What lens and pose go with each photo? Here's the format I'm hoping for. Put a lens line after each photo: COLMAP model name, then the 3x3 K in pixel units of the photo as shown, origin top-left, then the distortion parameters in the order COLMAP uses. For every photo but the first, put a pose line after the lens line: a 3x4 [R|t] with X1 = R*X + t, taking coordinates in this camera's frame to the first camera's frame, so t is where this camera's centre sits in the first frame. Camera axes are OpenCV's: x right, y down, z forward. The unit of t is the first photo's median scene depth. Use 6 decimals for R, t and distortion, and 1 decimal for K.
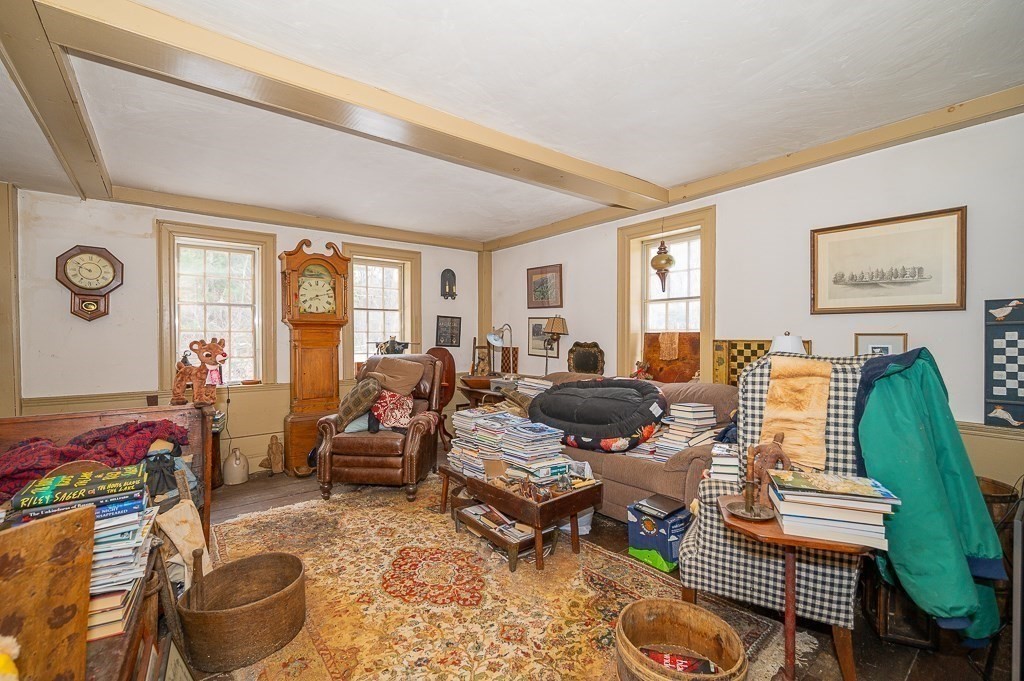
lens RADIAL K [[435.3, 0, 512.0], [0, 435.3, 340.5], [0, 0, 1]] dist [-0.000062, -0.000056]
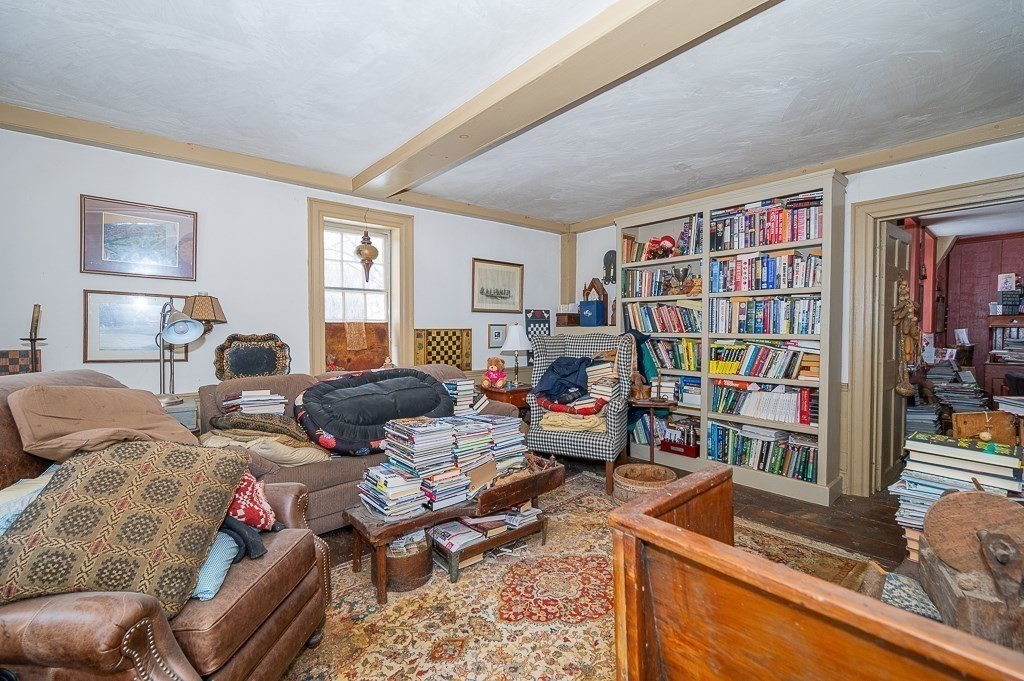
lens RADIAL K [[435.3, 0, 512.0], [0, 435.3, 340.5], [0, 0, 1]] dist [-0.000062, -0.000056]
pose [[-0.050023, -0.019892, 0.998550, -0.748025], [0.021226, 0.999555, 0.020976, 0.010825], [-0.998522, 0.022244, -0.049579, 0.800670]]
